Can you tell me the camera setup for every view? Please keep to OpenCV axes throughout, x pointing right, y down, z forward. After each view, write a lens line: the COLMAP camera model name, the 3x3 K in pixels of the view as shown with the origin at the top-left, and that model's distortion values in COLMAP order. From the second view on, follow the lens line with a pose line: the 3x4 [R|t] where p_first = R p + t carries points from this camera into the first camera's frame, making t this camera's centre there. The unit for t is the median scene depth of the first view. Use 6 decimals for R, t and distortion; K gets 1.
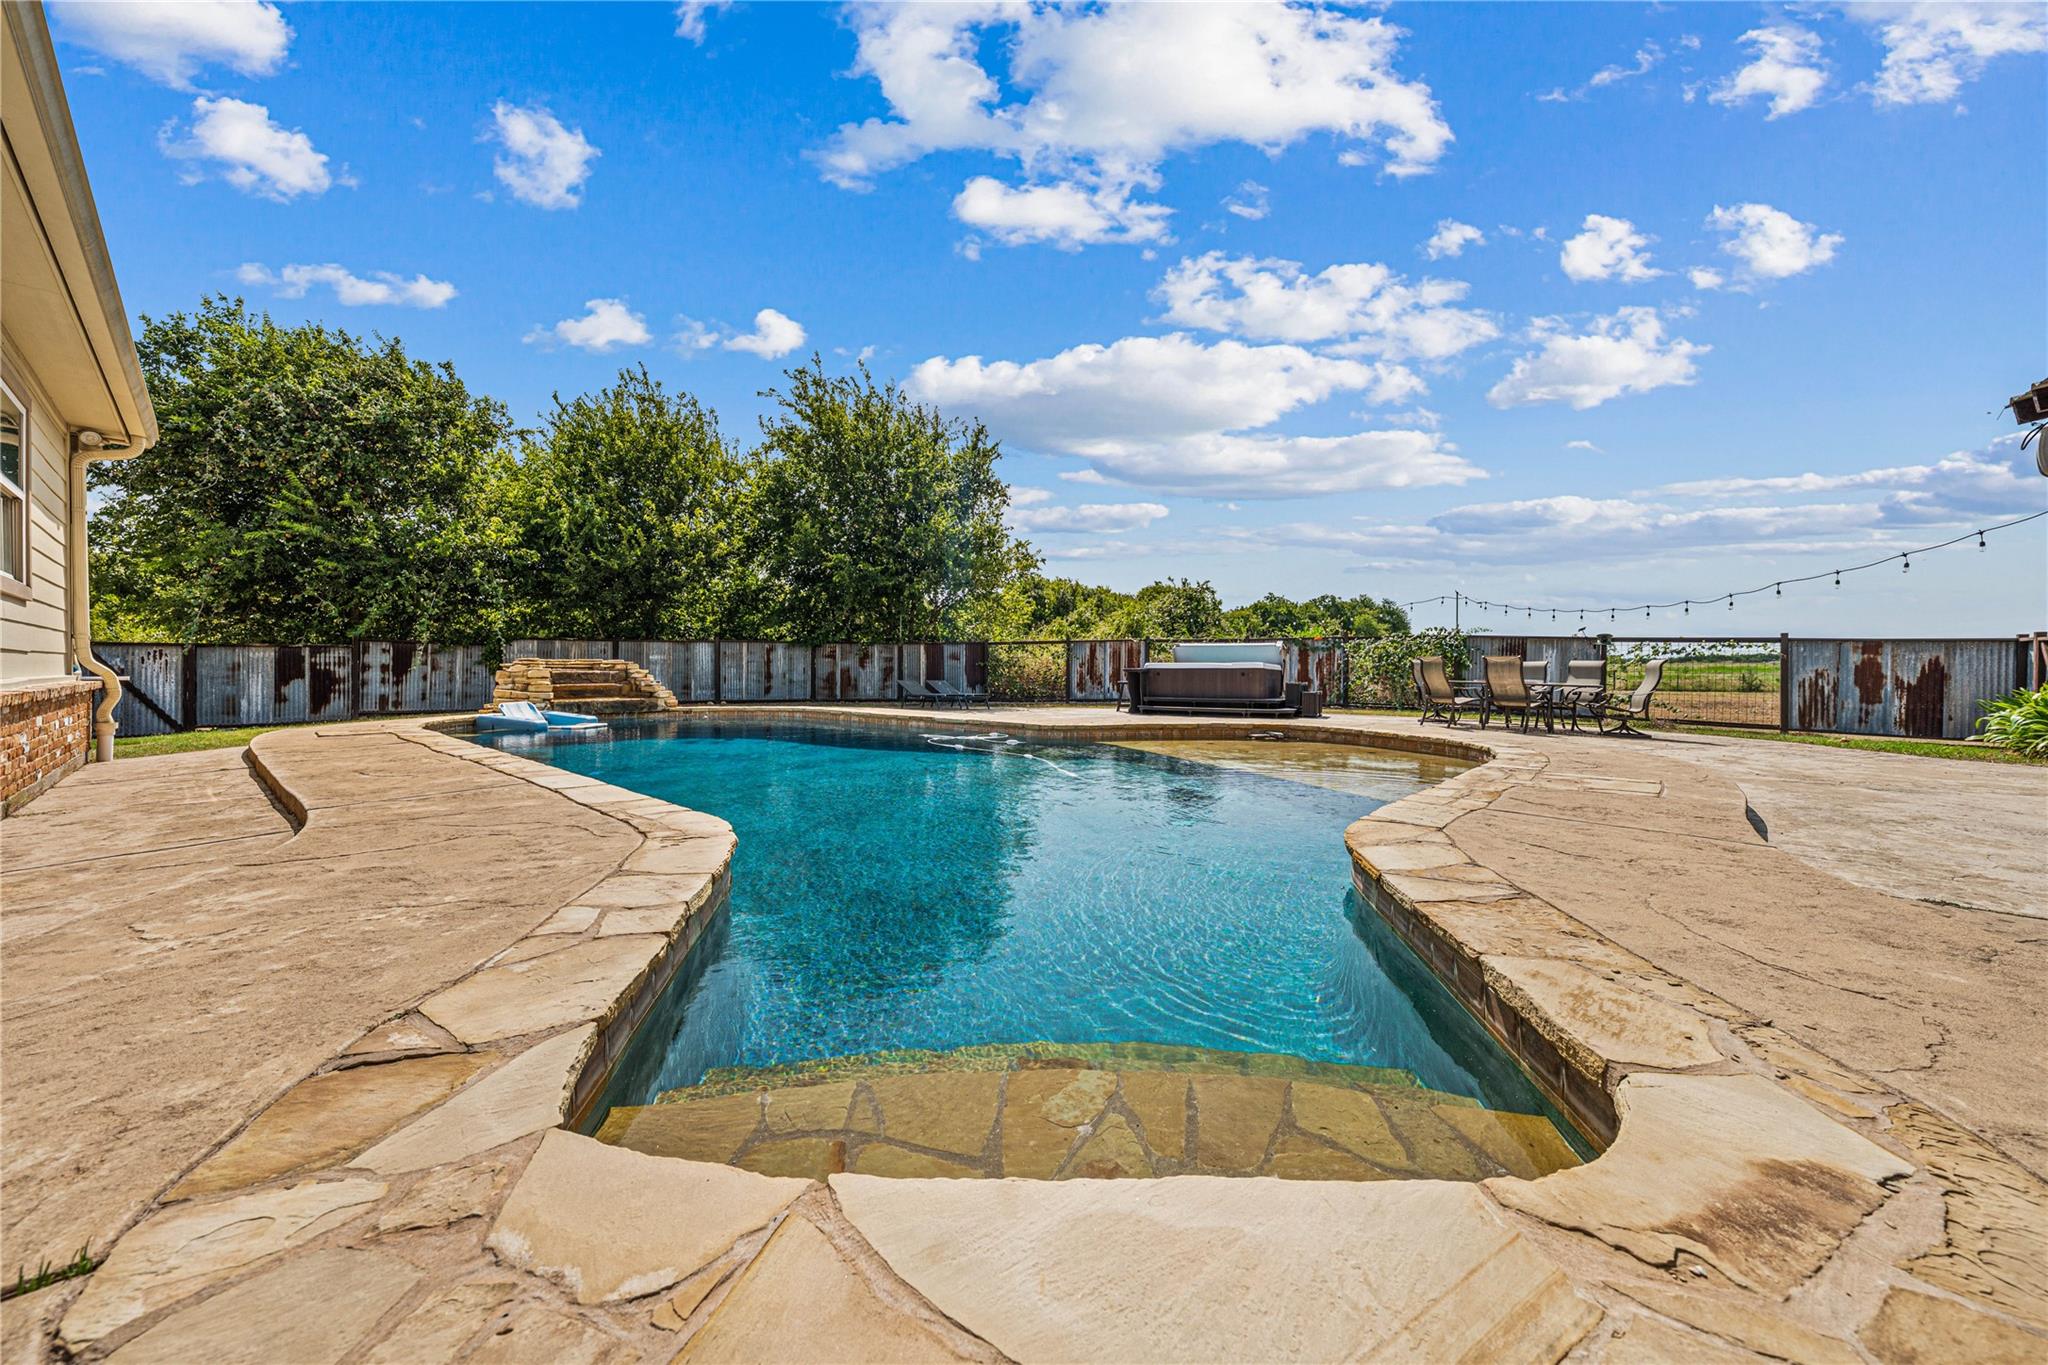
lens RADIAL K [[701.3, 0, 1017.6], [0, 701.3, 669.2], [0, 0, 1]] dist [-0.000555, 0.000019]
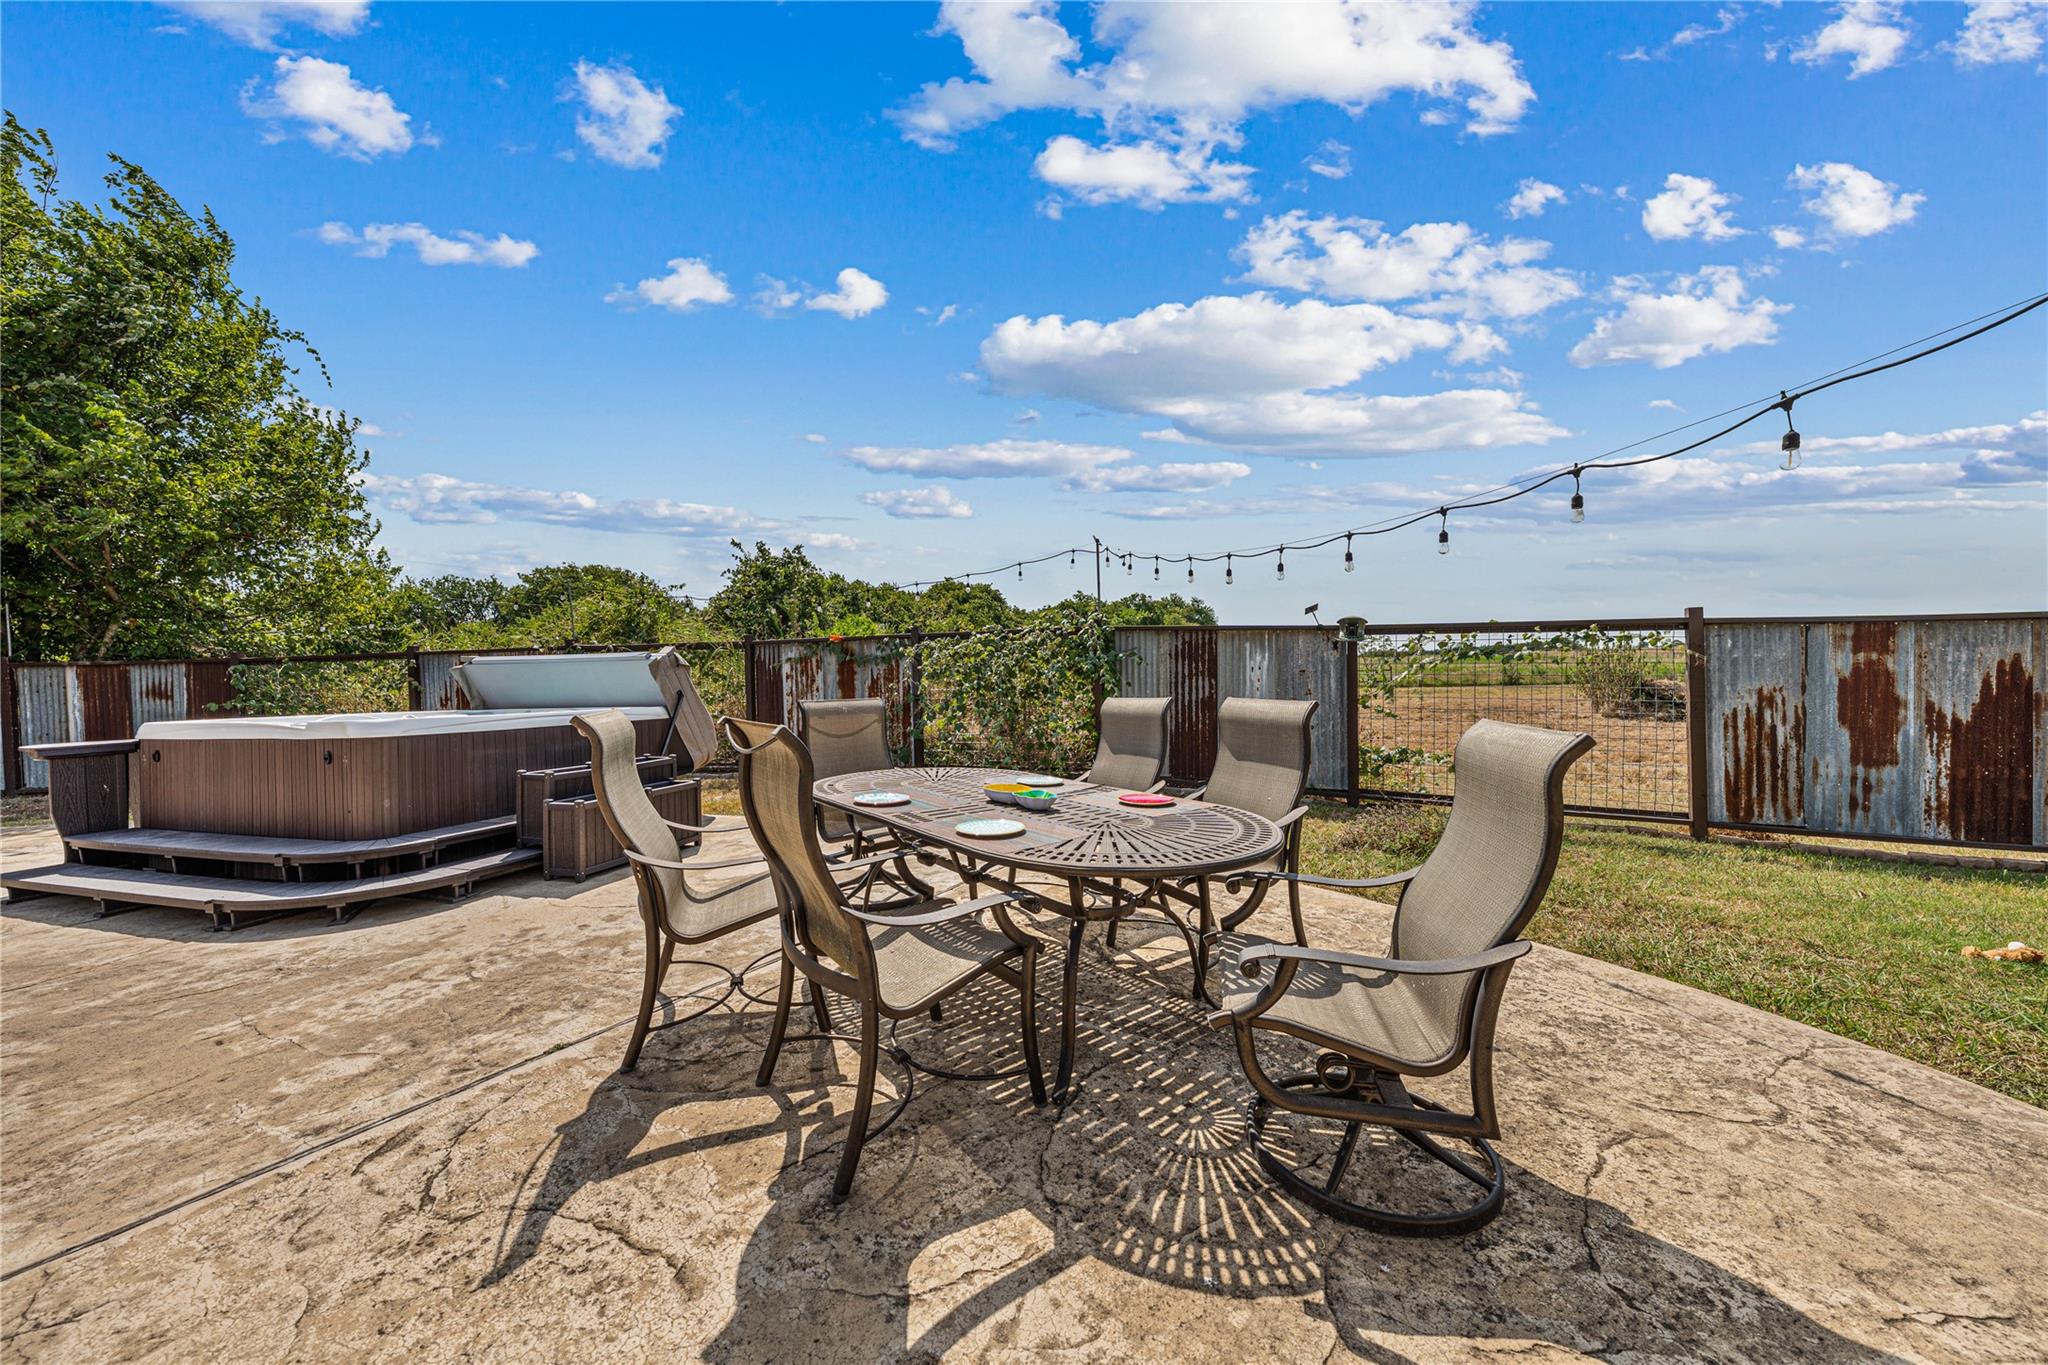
lens RADIAL K [[701.3, 0, 1022.7], [0, 701.3, 689.7], [0, 0, 1]] dist [-0.000555, 0.000019]
pose [[0.974855, -0.034705, 0.220120, 0.590985], [0.029363, 0.999191, 0.027495, -0.024700], [-0.220896, -0.020340, 0.975085, 0.674369]]
